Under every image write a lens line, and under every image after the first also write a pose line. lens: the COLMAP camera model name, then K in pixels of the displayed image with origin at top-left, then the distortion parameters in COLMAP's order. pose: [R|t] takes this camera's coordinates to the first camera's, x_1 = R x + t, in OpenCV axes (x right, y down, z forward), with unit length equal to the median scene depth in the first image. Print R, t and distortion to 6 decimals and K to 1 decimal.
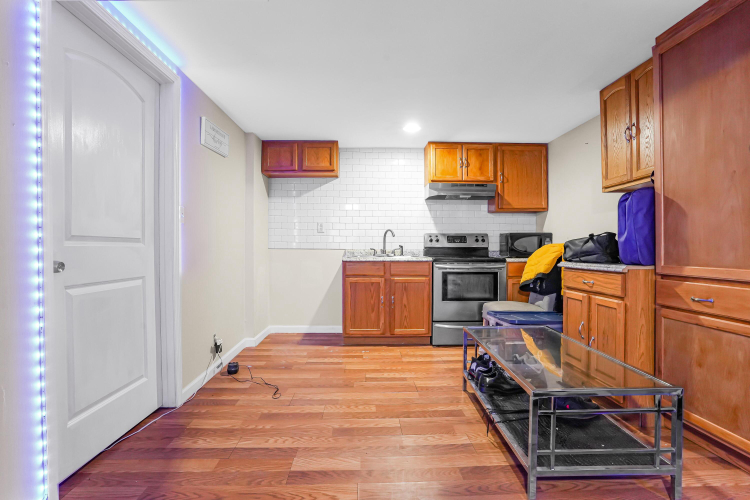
lens RADIAL K [[374.3, 0, 375.5], [0, 374.3, 250.5], [0, 0, 1]] dist [-0.005492, -0.000250]
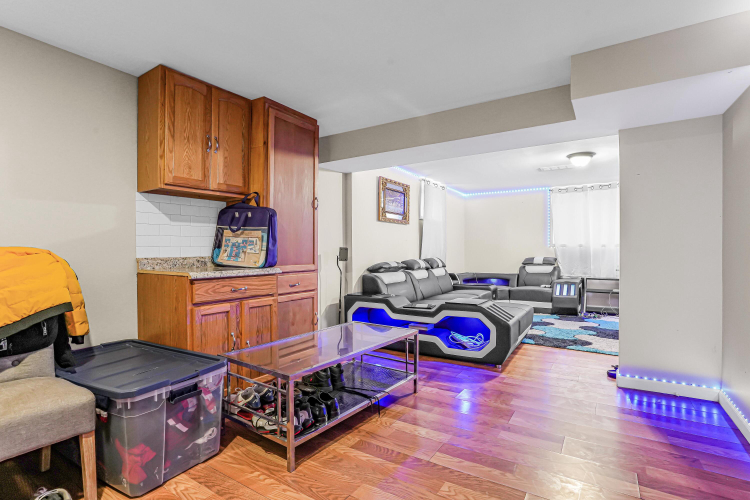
lens RADIAL K [[374.3, 0, 378.0], [0, 374.3, 250.5], [0, 0, 1]] dist [-0.005492, -0.000250]
pose [[-0.829527, -0.004722, 0.558446, -0.304085], [-0.004357, 0.999989, 0.001983, -0.022116], [-0.558449, -0.000788, -0.829539, 1.741748]]
